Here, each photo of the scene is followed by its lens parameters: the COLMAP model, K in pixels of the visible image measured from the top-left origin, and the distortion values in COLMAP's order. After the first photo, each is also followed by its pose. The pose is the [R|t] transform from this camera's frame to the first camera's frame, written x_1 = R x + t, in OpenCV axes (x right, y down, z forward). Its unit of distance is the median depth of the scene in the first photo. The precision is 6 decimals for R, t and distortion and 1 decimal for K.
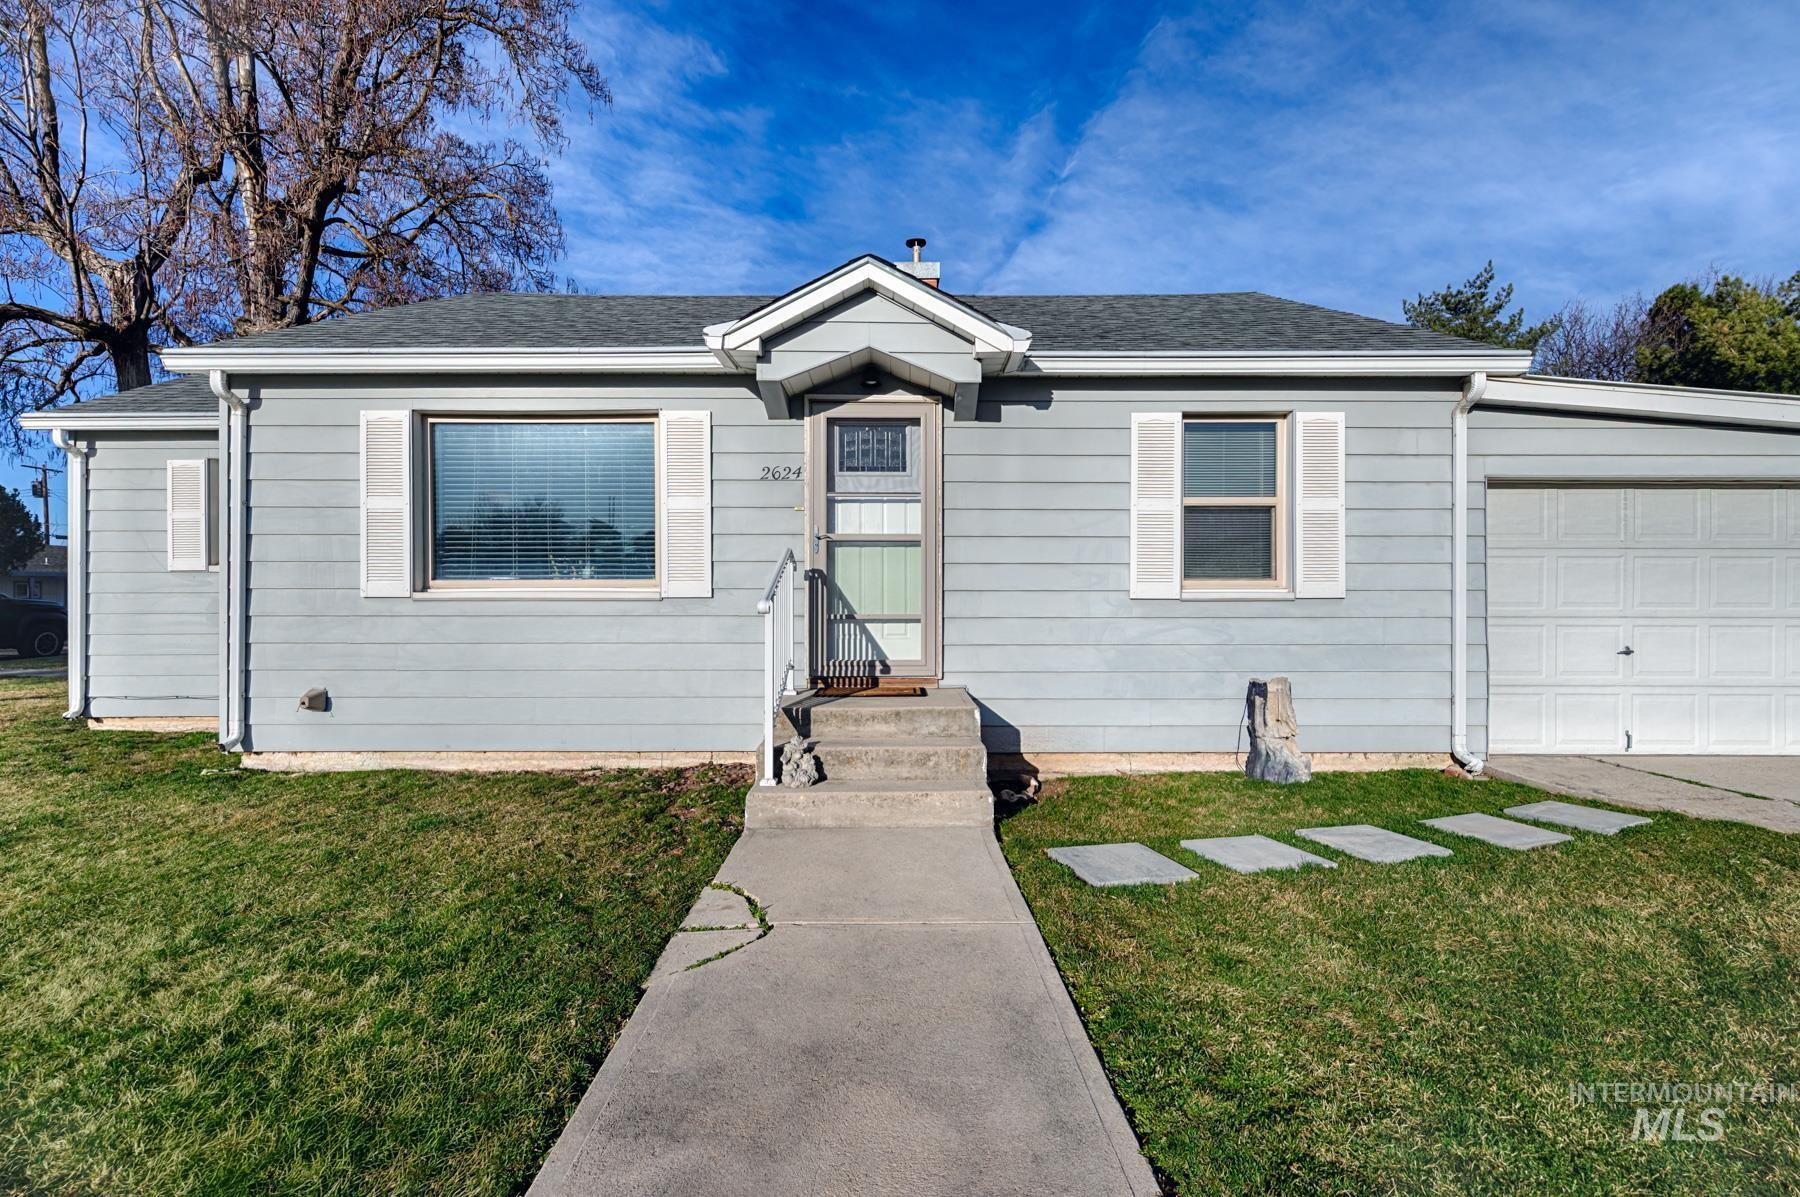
lens RADIAL K [[877.1, 0, 900.0], [0, 877.1, 598.5], [0, 0, 1]] dist [-0.001416, -0.000074]
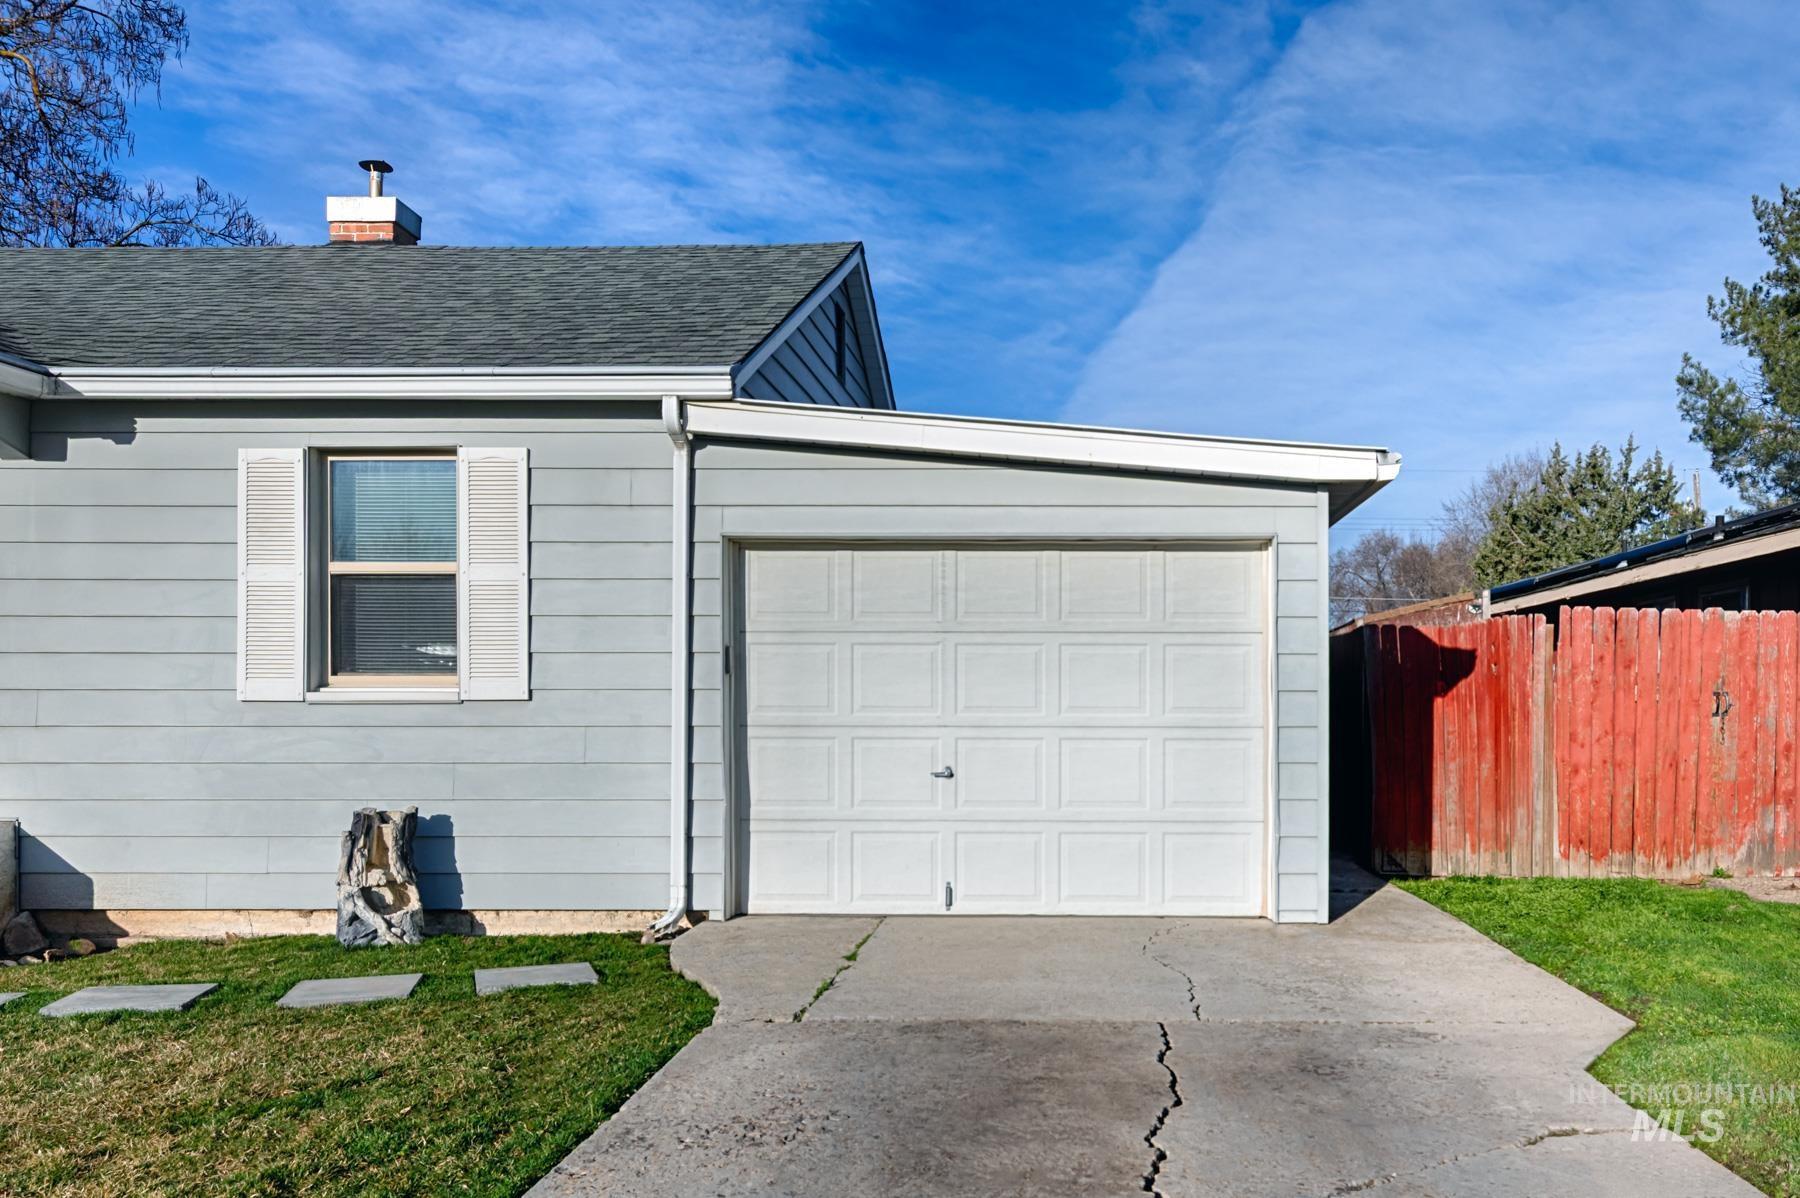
lens RADIAL K [[1193.4, 0, 899.1], [0, 1193.4, 703.3], [0, 0, 1]] dist [0.002173, -0.000245]
pose [[0.999893, 0.000446, -0.014606, 0.826147], [-0.000428, 0.999999, 0.001177, 0.000974], [0.014607, -0.001170, 0.999893, 0.005216]]
